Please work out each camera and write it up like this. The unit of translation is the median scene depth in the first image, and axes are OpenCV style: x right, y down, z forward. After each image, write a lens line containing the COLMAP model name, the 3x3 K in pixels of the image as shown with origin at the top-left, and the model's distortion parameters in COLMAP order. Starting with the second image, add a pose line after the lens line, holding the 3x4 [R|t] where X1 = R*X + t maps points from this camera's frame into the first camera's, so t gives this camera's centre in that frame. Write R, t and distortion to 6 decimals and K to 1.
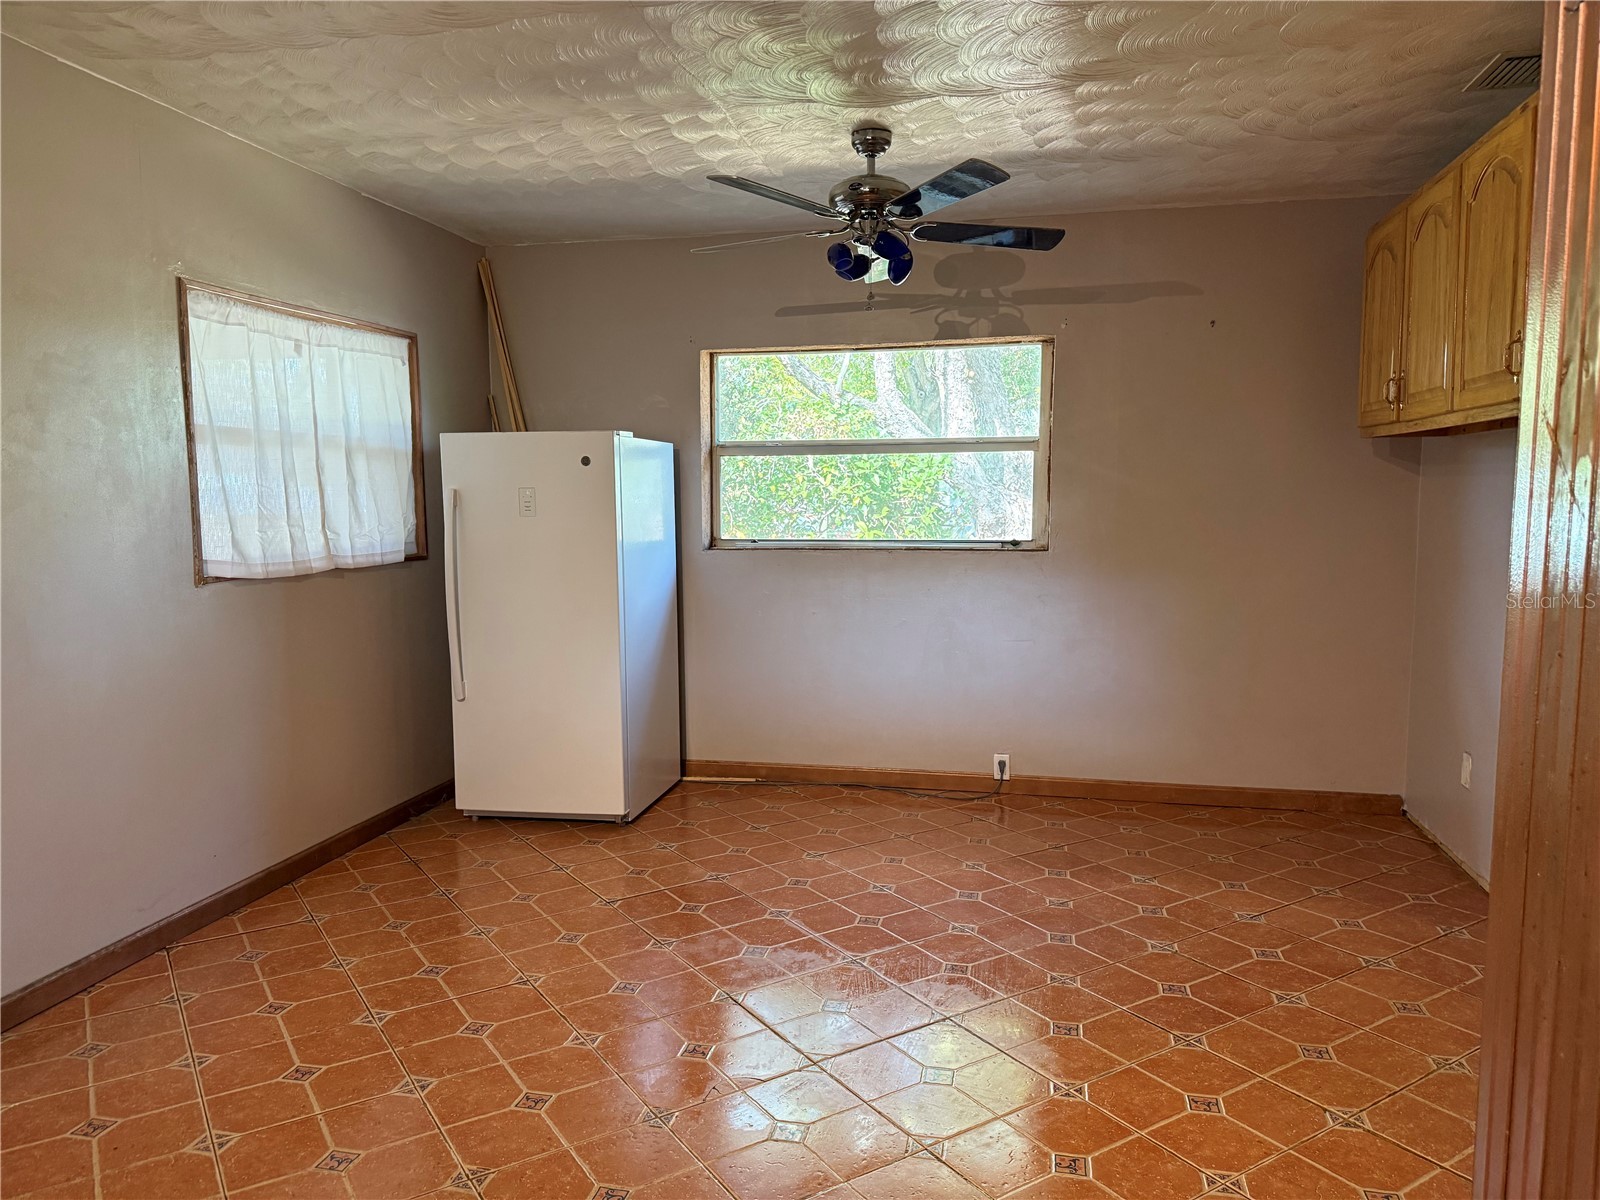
lens RADIAL K [[1105.4, 0, 800.0], [0, 1105.4, 600.0], [0, 0, 1]] dist [0.196639, -0.331589]
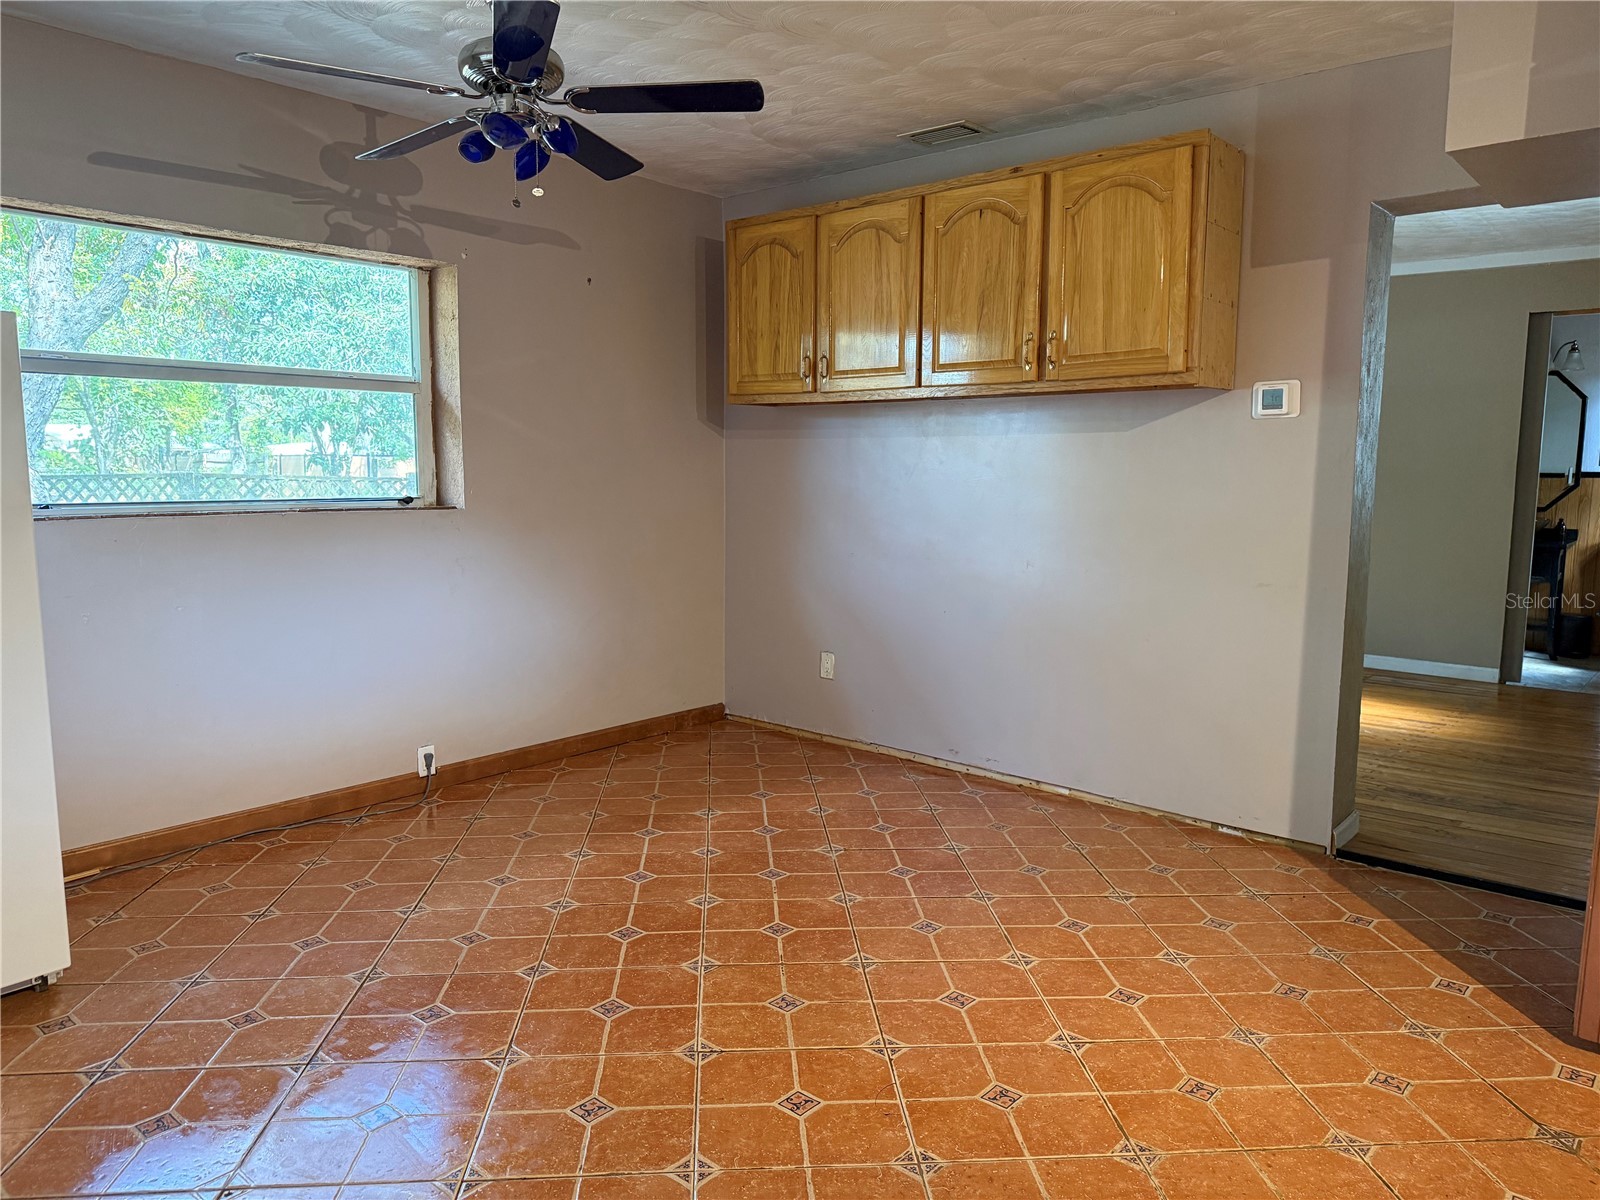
lens RADIAL K [[1125.3, 0, 800.0], [0, 1125.3, 600.0], [0, 0, 1]] dist [0.040890, -0.065674]
pose [[0.472726, -0.099403, 0.875585, -0.449639], [0.074303, 0.994575, 0.072795, -0.016477], [-0.878071, 0.030646, 0.477547, 0.337764]]
